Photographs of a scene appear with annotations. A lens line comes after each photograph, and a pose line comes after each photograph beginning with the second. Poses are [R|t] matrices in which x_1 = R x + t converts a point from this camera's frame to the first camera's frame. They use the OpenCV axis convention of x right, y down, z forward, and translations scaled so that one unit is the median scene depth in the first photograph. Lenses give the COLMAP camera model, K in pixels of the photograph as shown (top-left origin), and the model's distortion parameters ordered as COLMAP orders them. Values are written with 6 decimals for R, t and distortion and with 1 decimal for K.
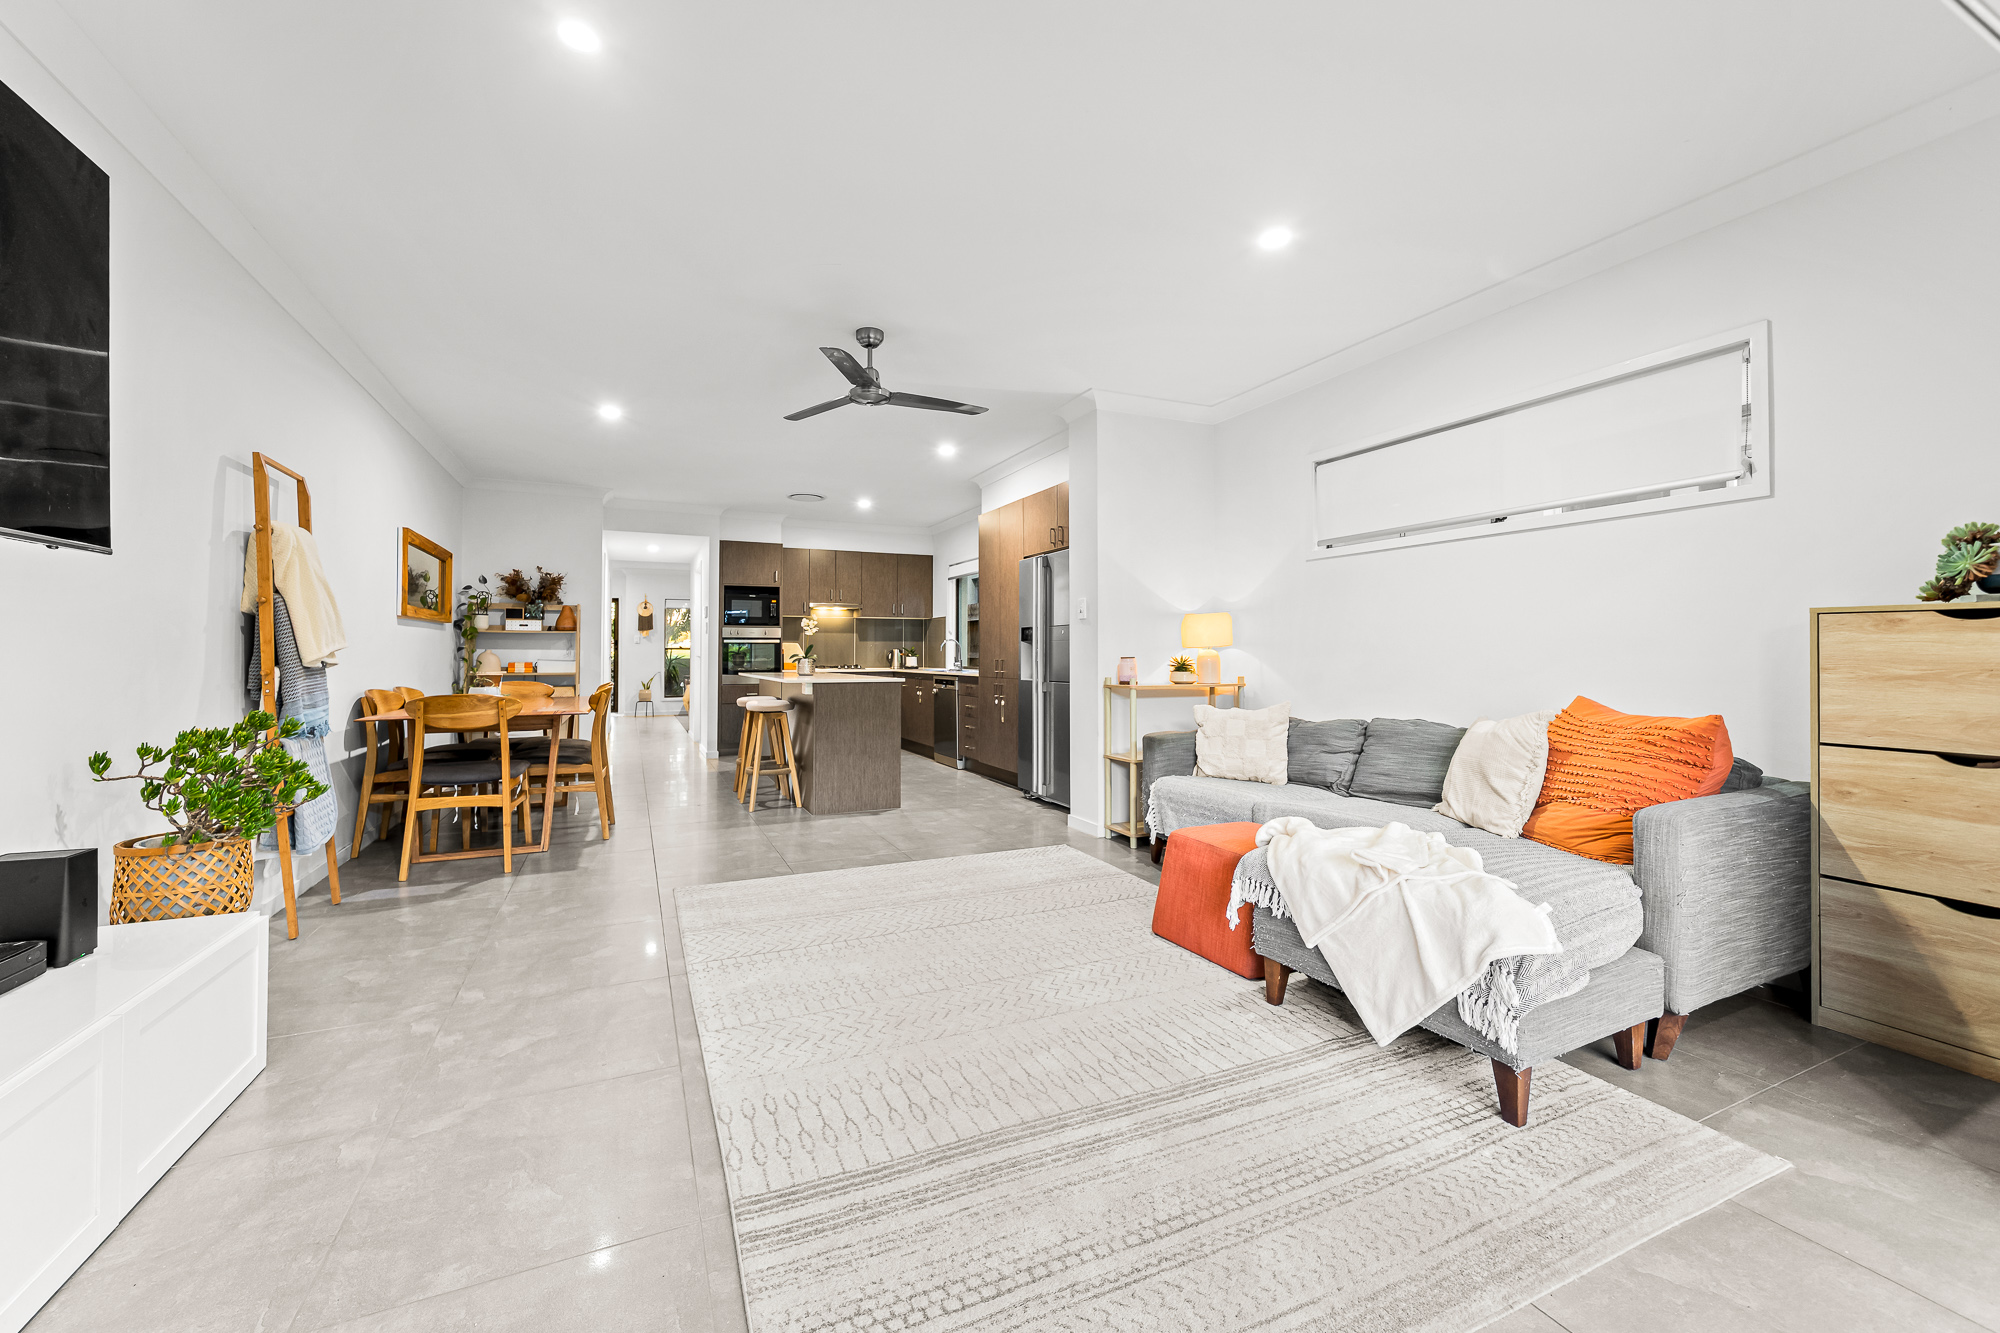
lens RADIAL K [[741.7, 0, 959.7], [0, 741.7, 639.2], [0, 0, 1]] dist [-0.002483, -0.000194]
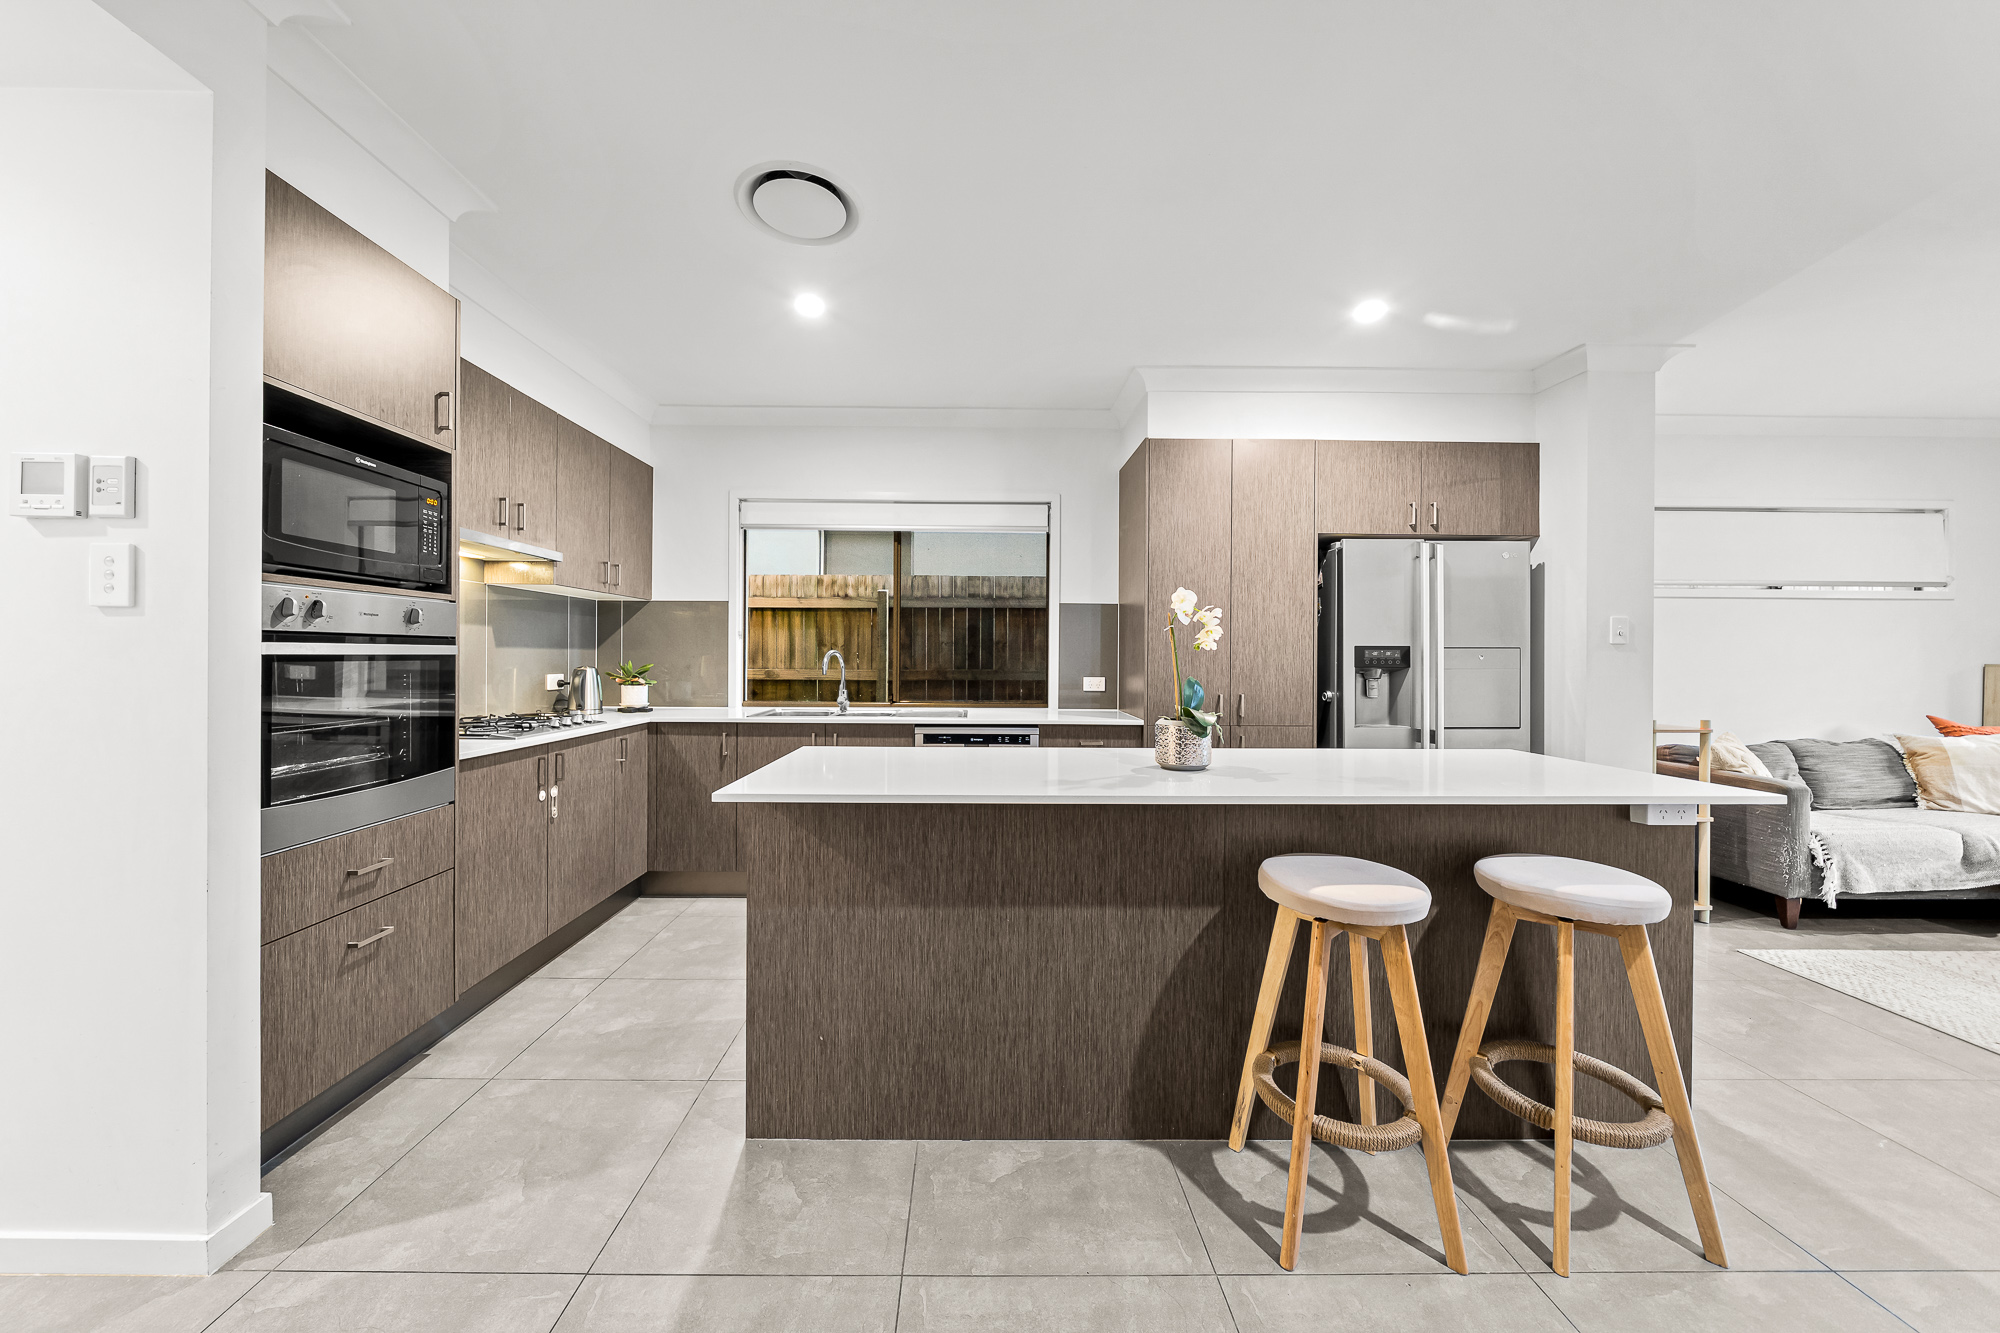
lens RADIAL K [[690.3, 0, 966.3], [0, 690.3, 657.2], [0, 0, 1]] dist [0.000749, 0.000054]
pose [[0.395013, 0.000879, 0.918675, -0.939393], [-0.025390, 0.999628, 0.009961, -0.004774], [-0.918325, -0.027260, 0.394888, 1.695273]]
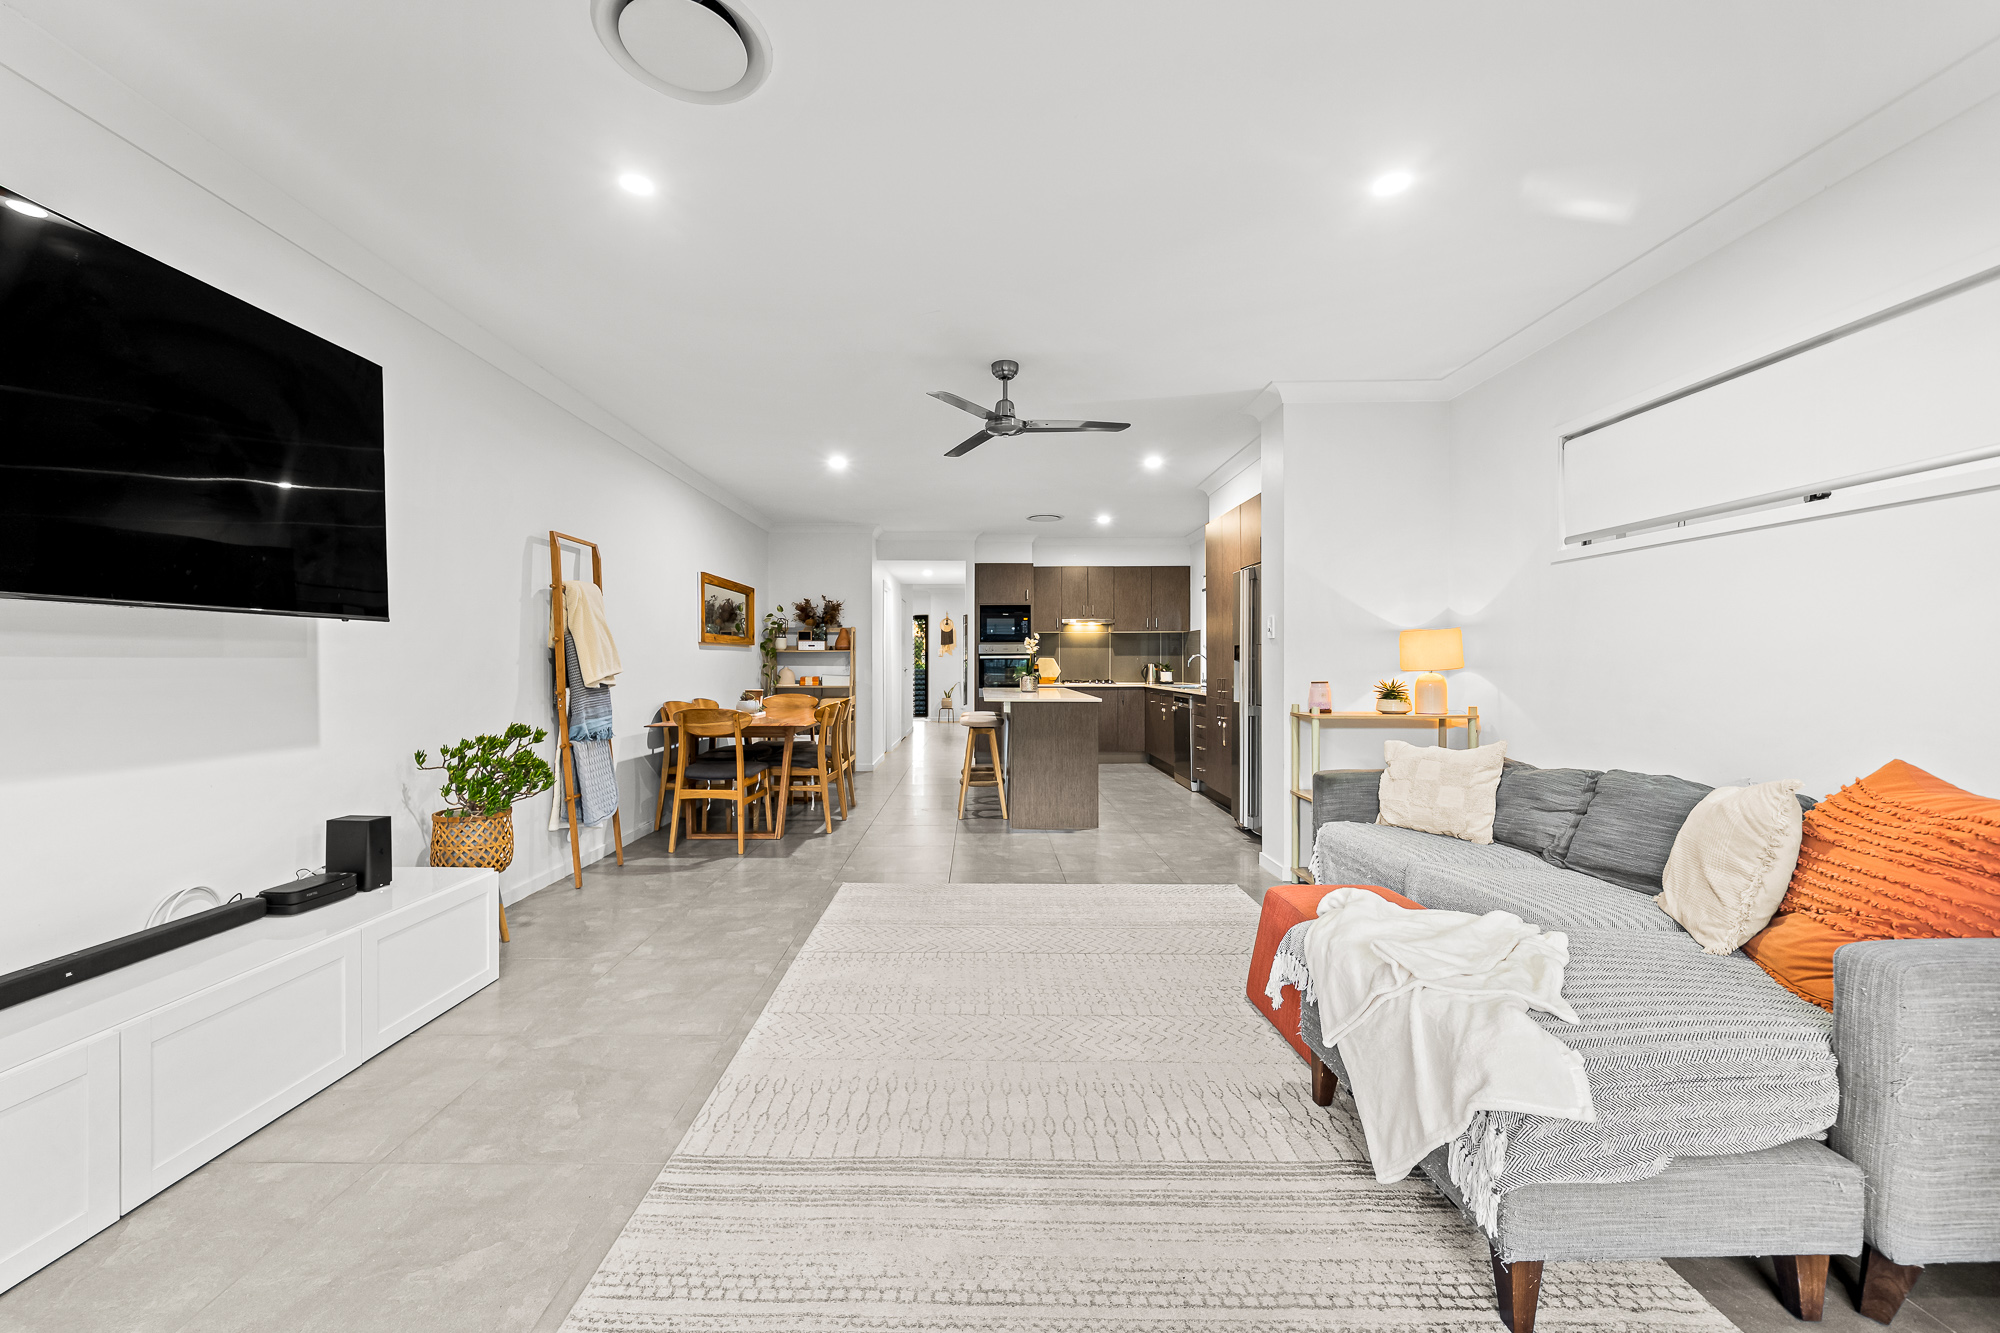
lens RADIAL K [[737.2, 0, 987.3], [0, 737.2, 661.9], [0, 0, 1]] dist [-0.001859, 0.000025]
pose [[0.919174, -0.000520, -0.393852, 0.257910], [0.008575, 0.999789, 0.018692, -0.023588], [0.393759, -0.020559, 0.918984, 0.049077]]
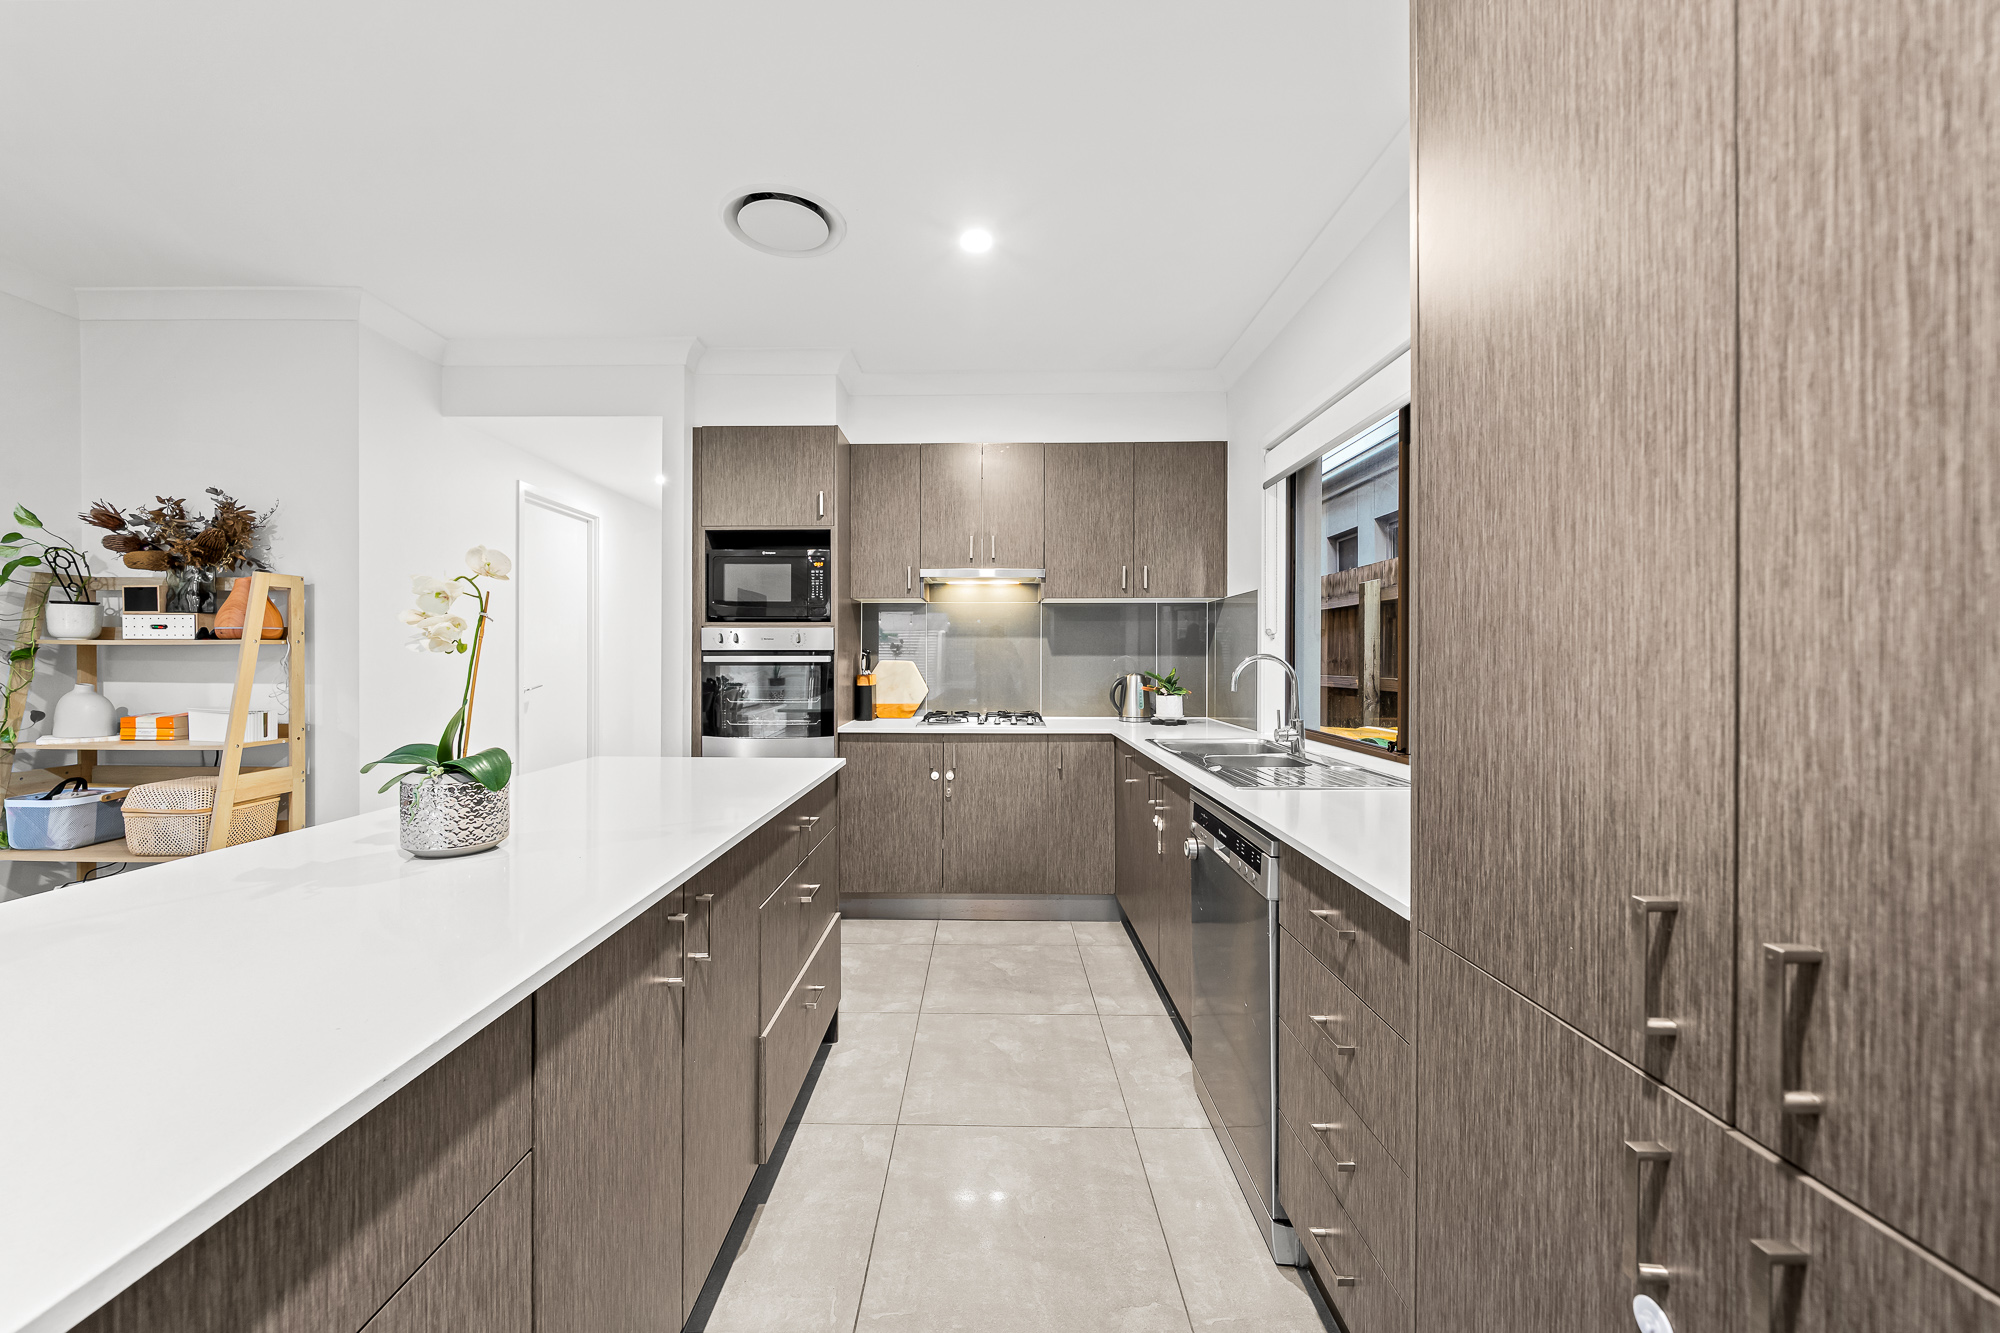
lens RADIAL K [[737.2, 0, 987.3], [0, 737.2, 661.9], [0, 0, 1]] dist [-0.001859, 0.000025]
pose [[0.916250, 0.003345, -0.400593, 0.010584], [0.006612, 0.999703, 0.023471, -0.010707], [0.400553, -0.024154, 0.915955, 1.538329]]
